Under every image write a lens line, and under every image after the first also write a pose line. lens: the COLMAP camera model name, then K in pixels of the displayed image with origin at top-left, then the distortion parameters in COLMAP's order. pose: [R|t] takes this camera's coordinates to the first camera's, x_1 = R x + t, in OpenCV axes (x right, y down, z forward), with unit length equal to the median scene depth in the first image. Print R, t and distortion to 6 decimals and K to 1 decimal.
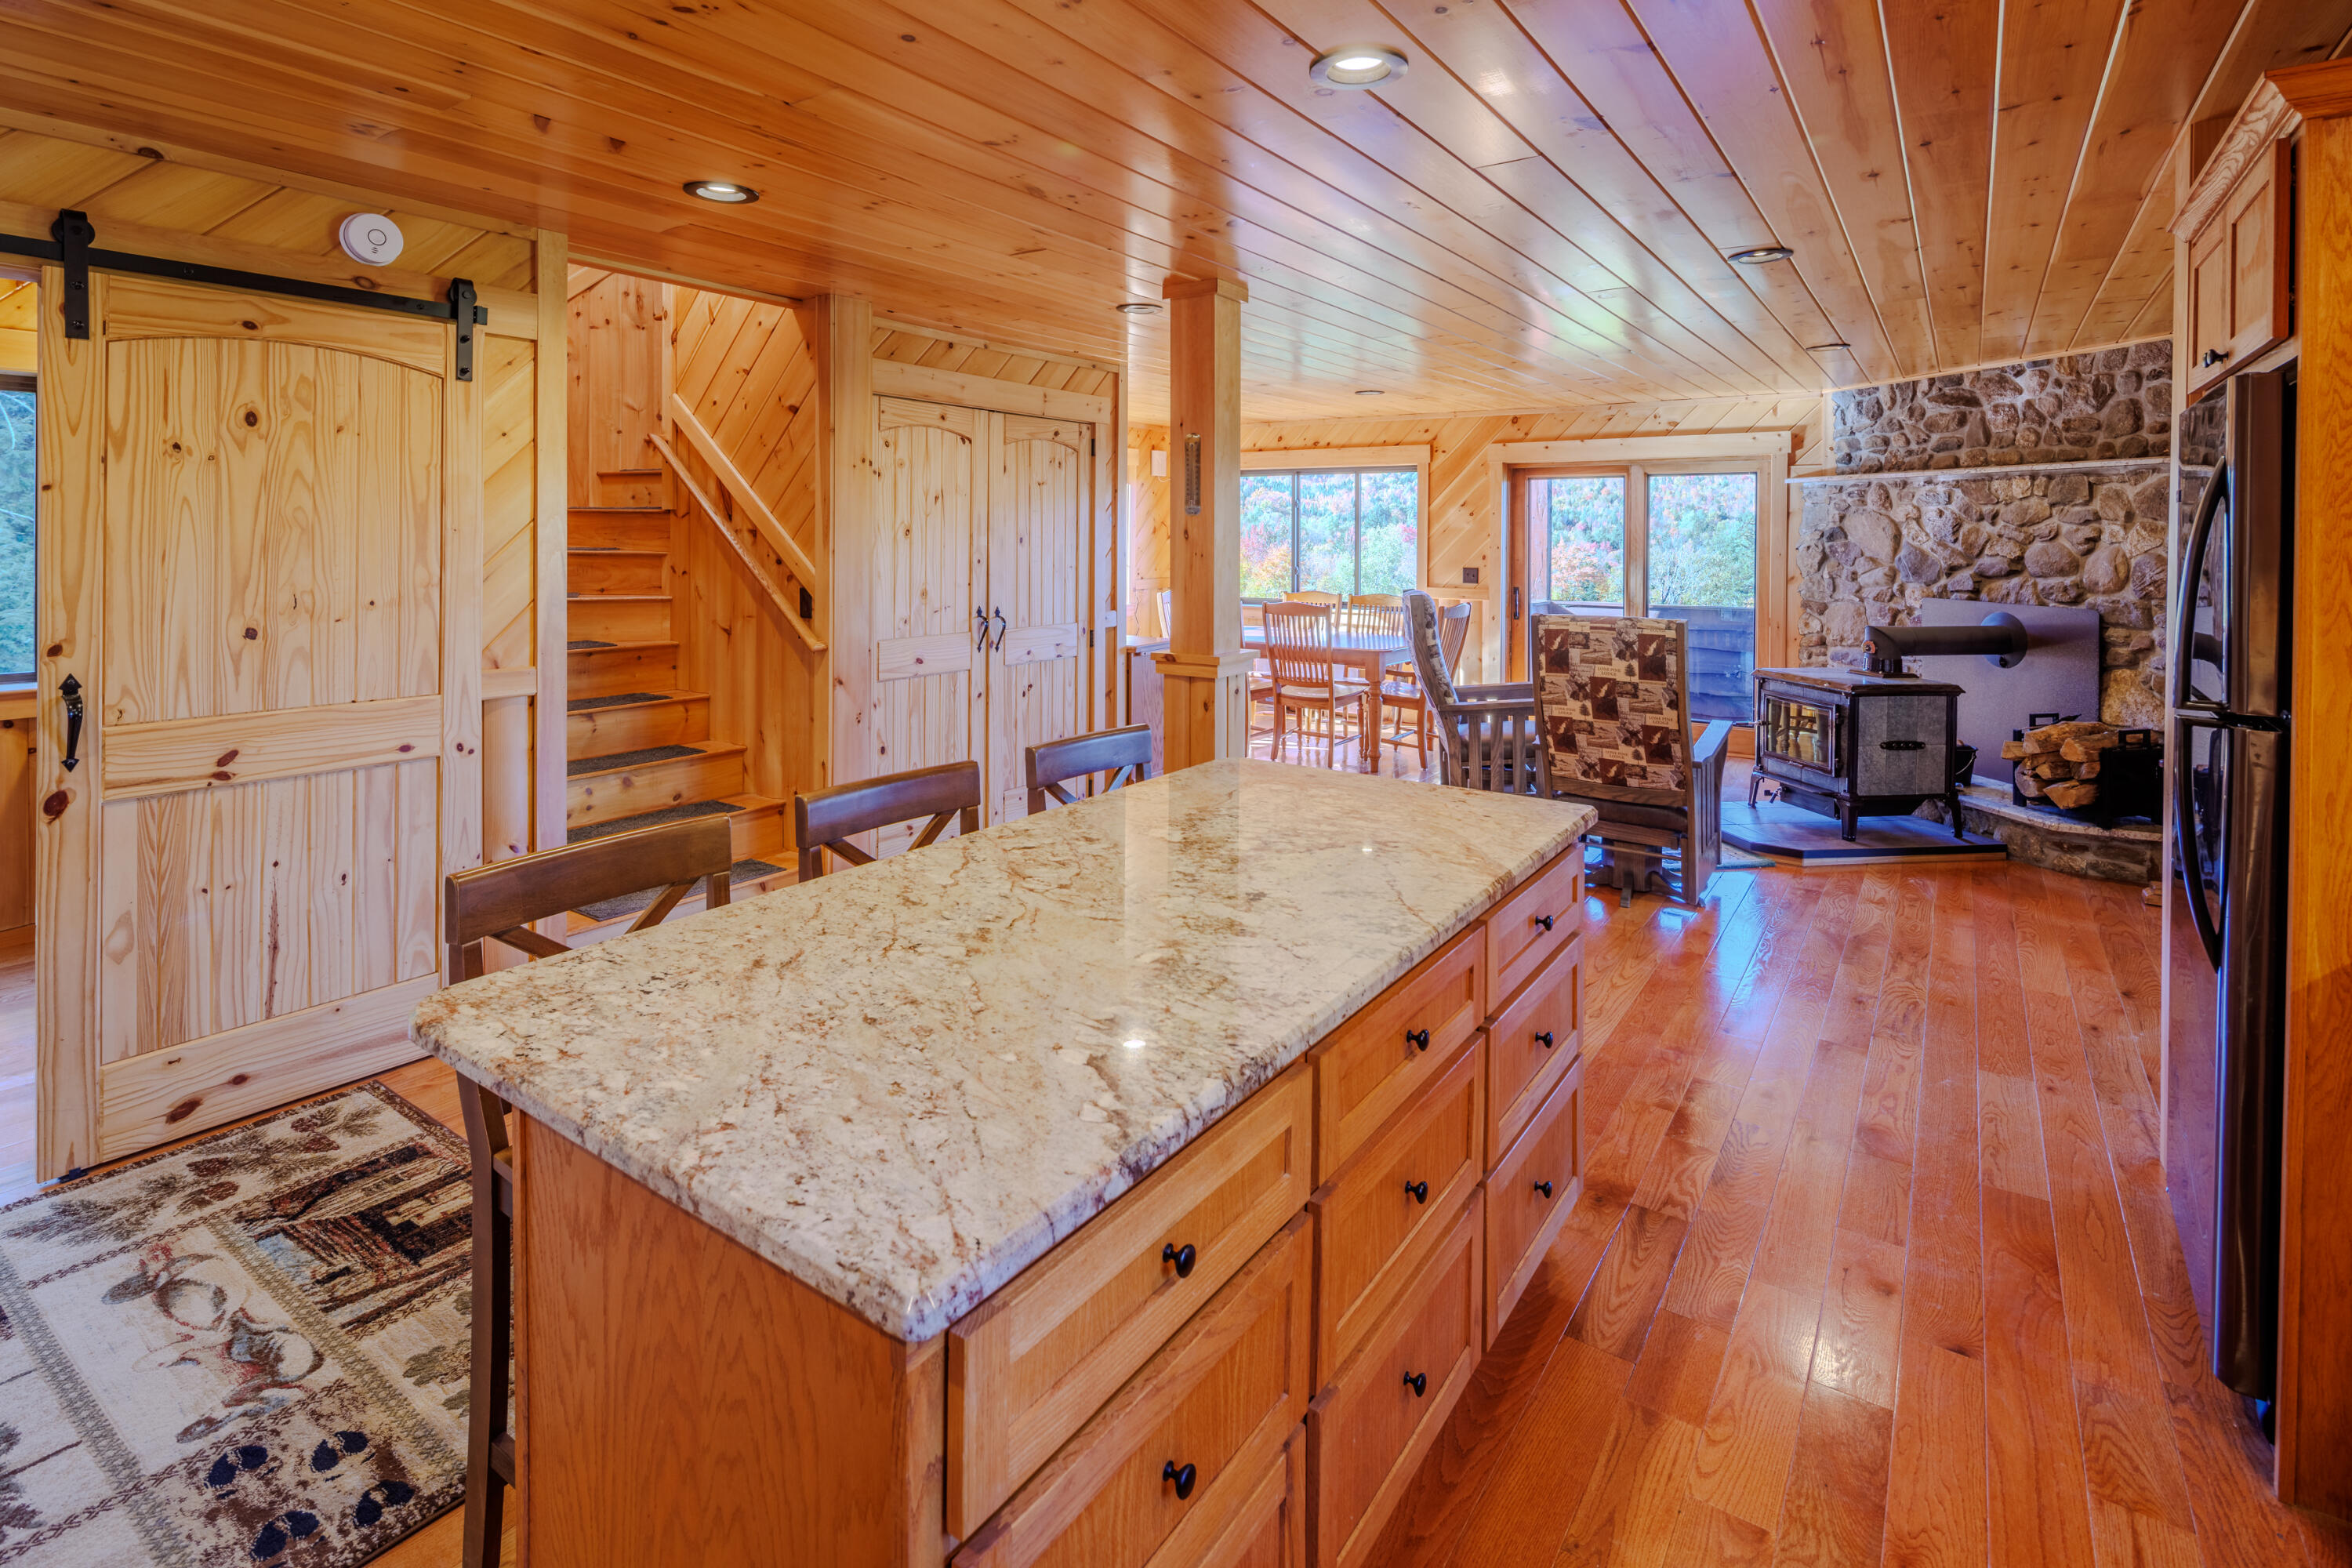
lens RADIAL K [[1126.0, 0, 1176.3], [0, 1126.0, 539.9], [0, 0, 1]] dist [0.014012, -0.009459]
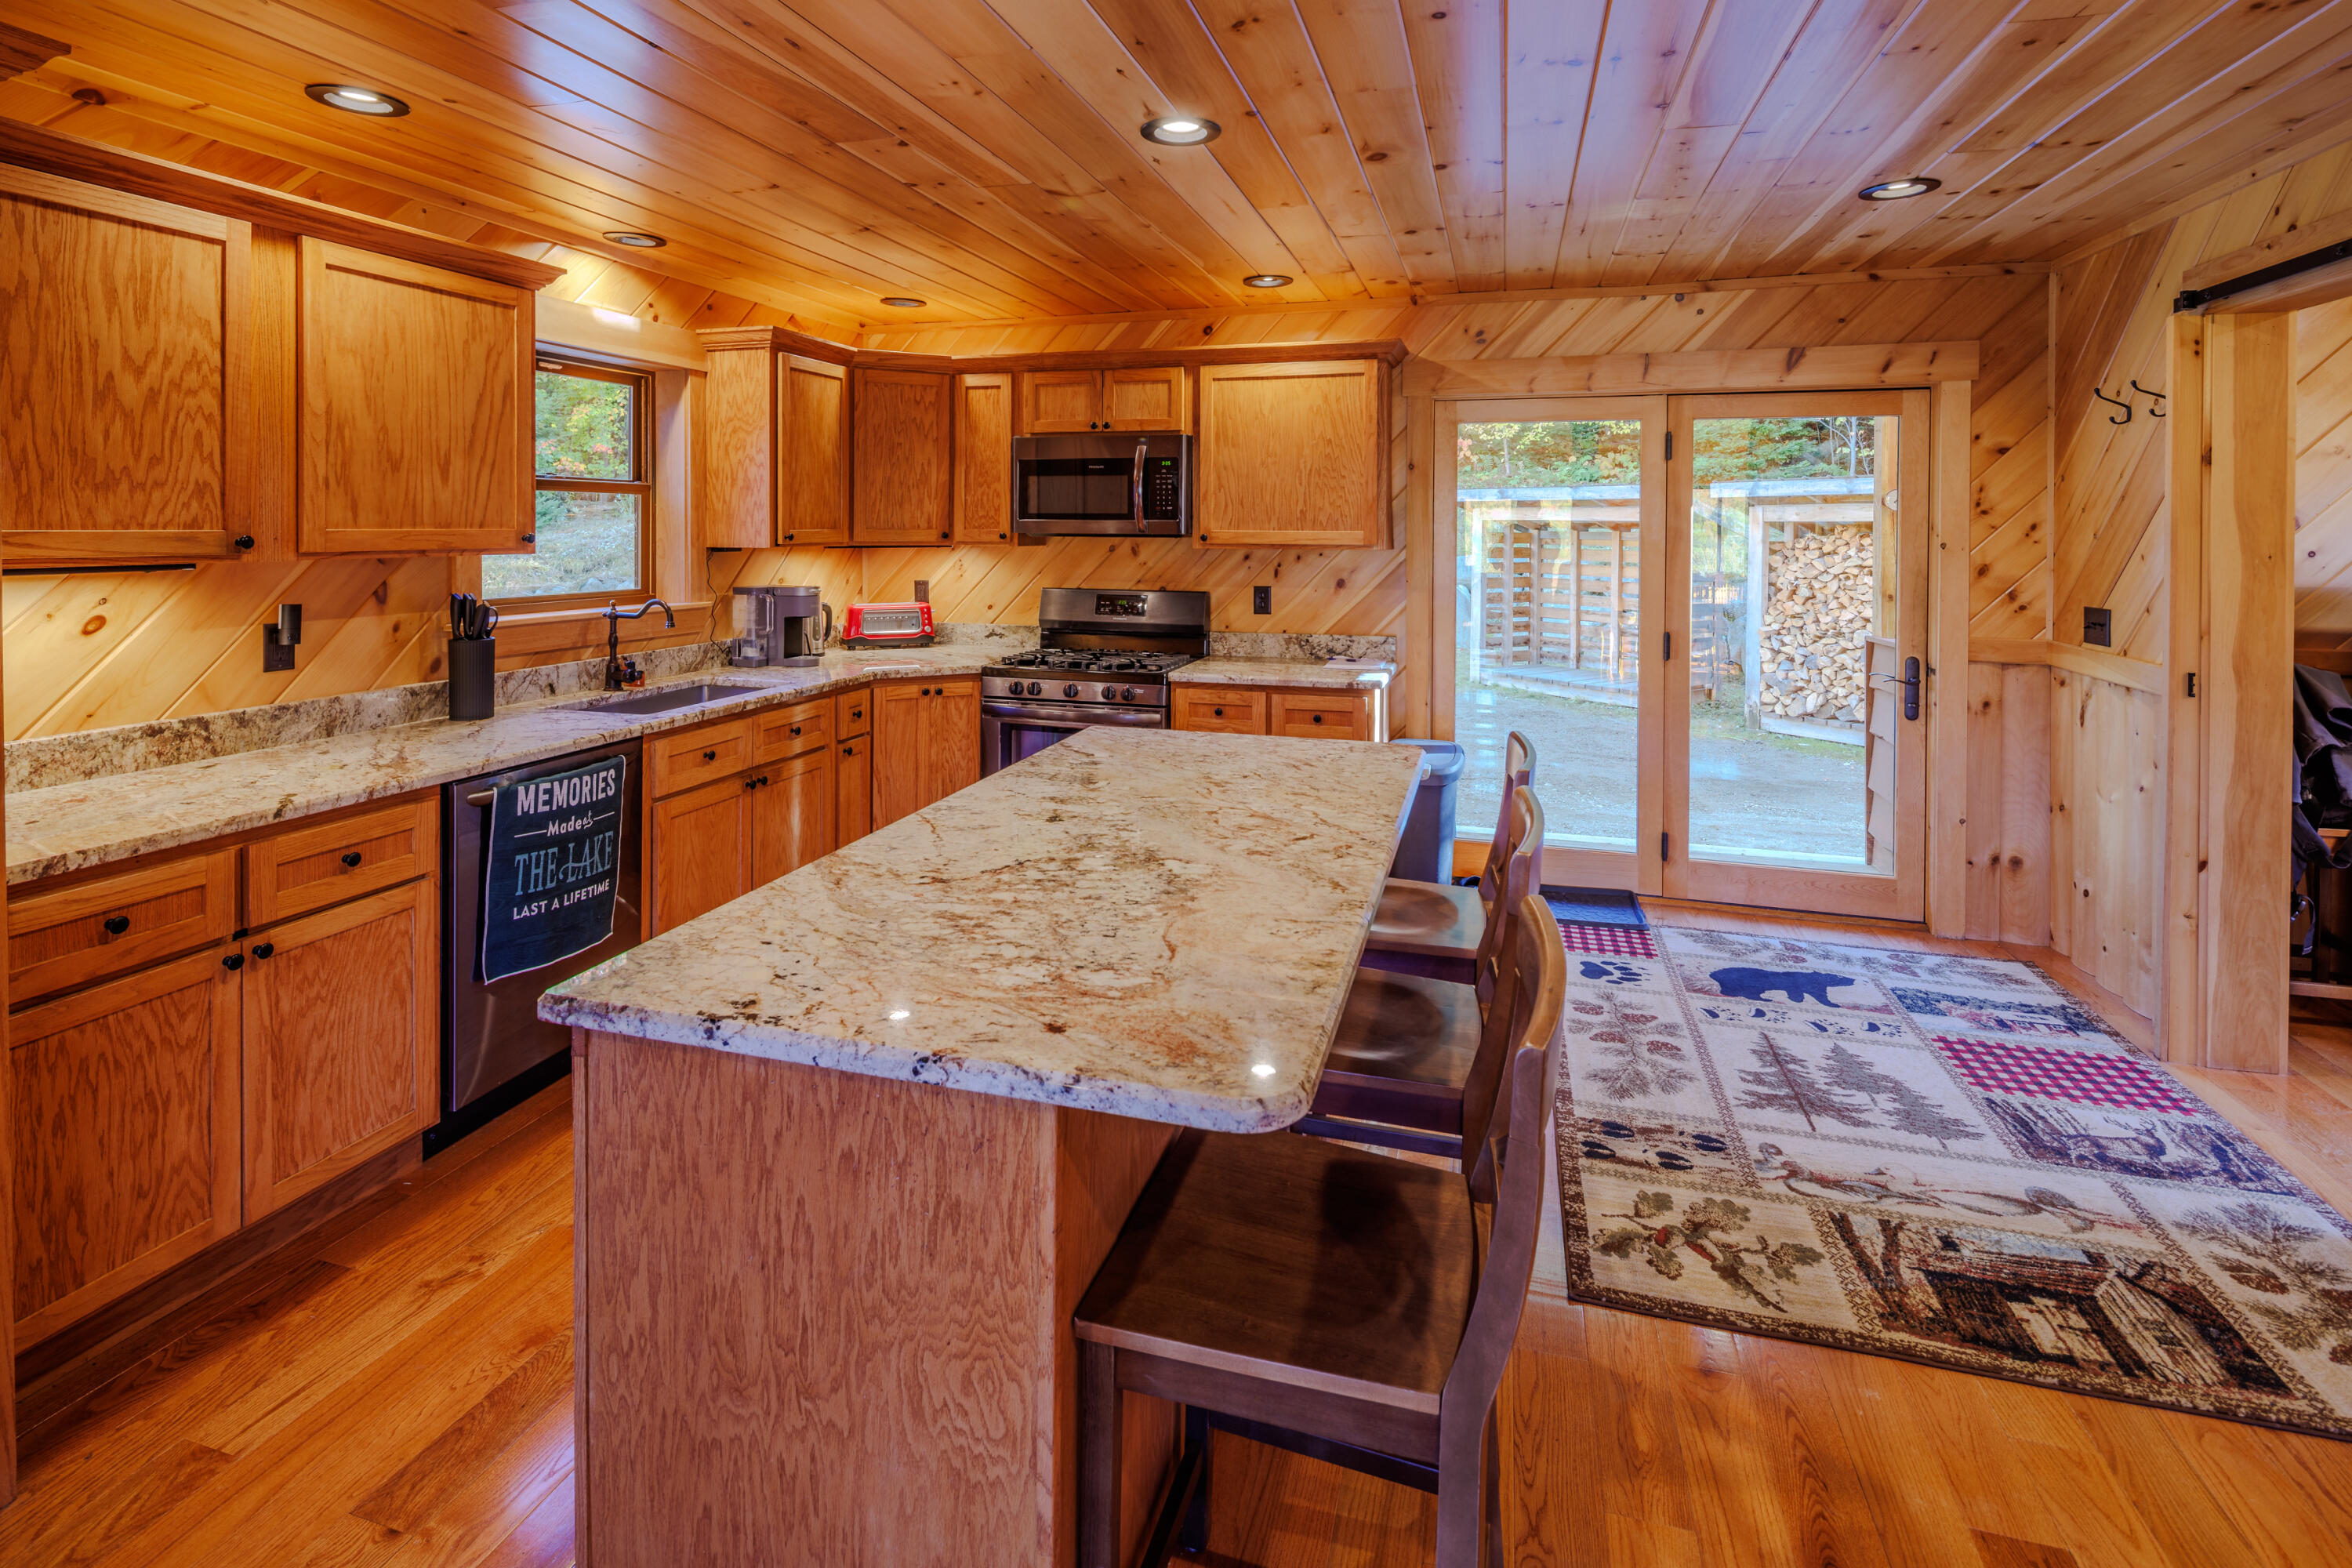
lens RADIAL K [[1128.3, 0, 1170.5], [0, 1128.3, 533.5], [0, 0, 1]] dist [0.003768, -0.005086]
pose [[-0.949174, -0.008927, -0.314626, 0.103687], [-0.012982, 0.999857, 0.010793, -0.002181], [0.314484, 0.014329, -0.949154, 0.673483]]
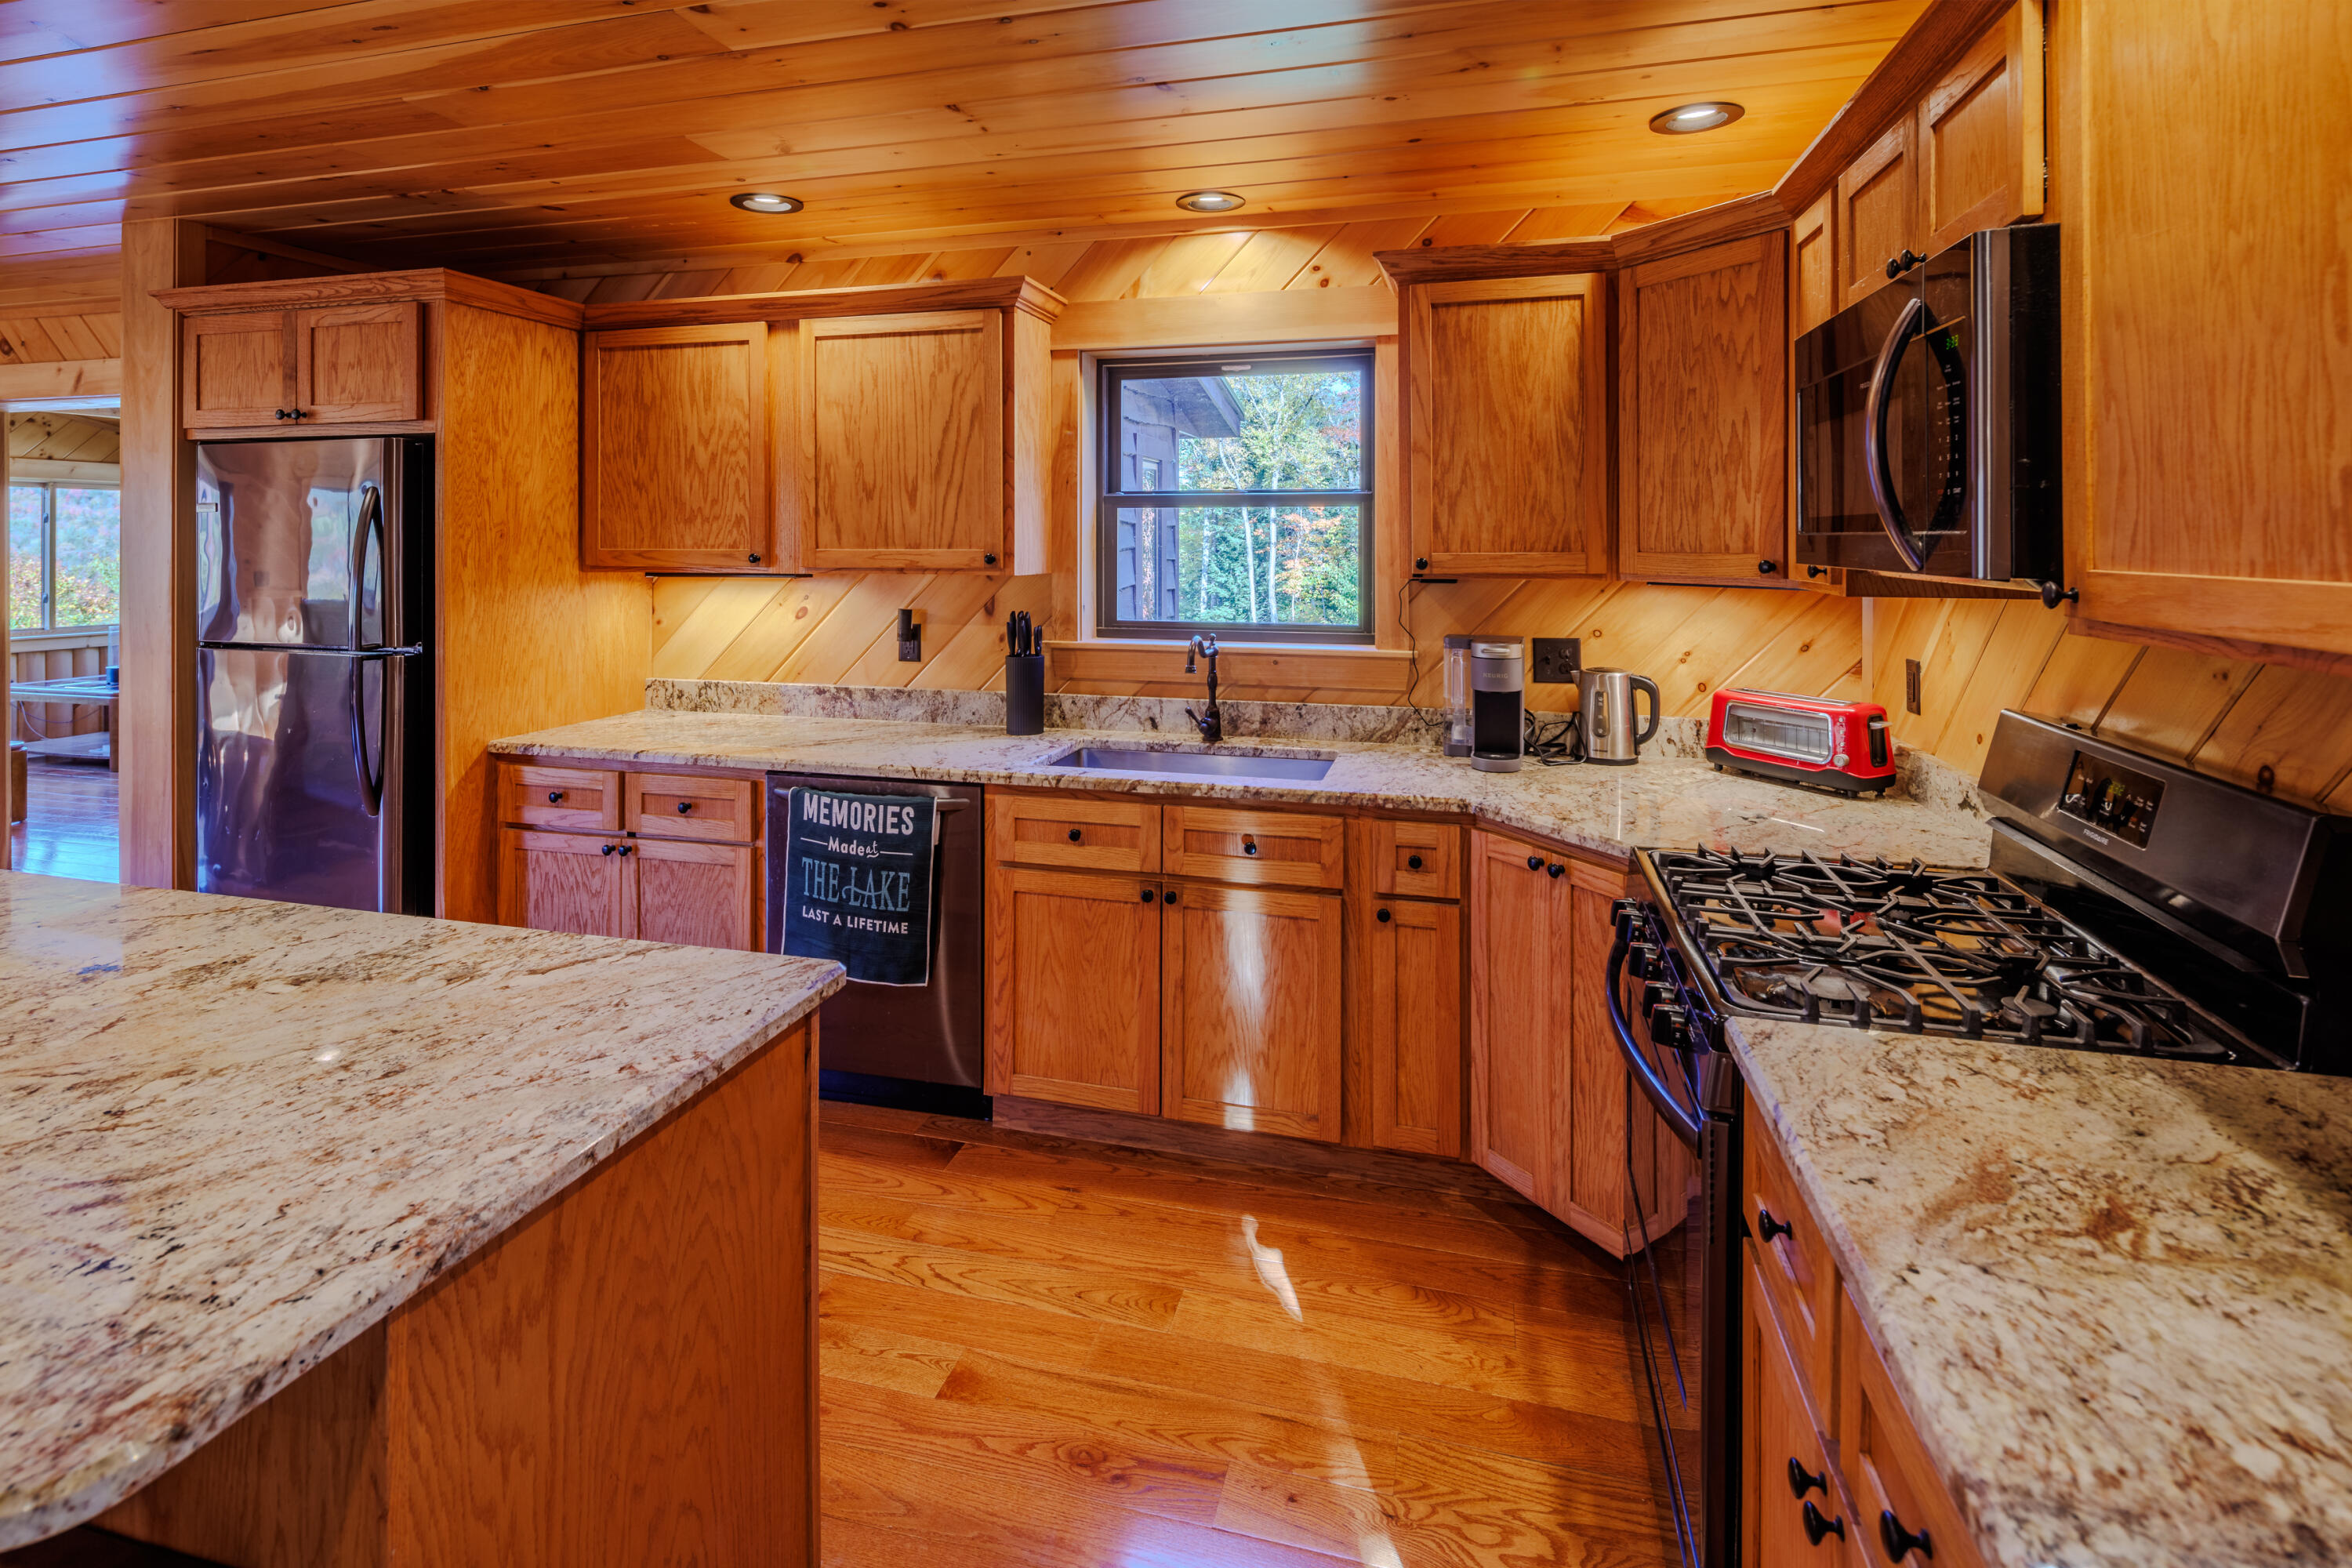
lens RADIAL K [[1123.5, 0, 1169.0], [0, 1123.5, 537.4], [0, 0, 1]] dist [0.007561, -0.006020]
pose [[-0.338915, -0.005733, 0.940799, -0.307110], [0.003933, 0.999964, 0.007511, -0.003987], [-0.940809, 0.006246, -0.338880, 0.162046]]
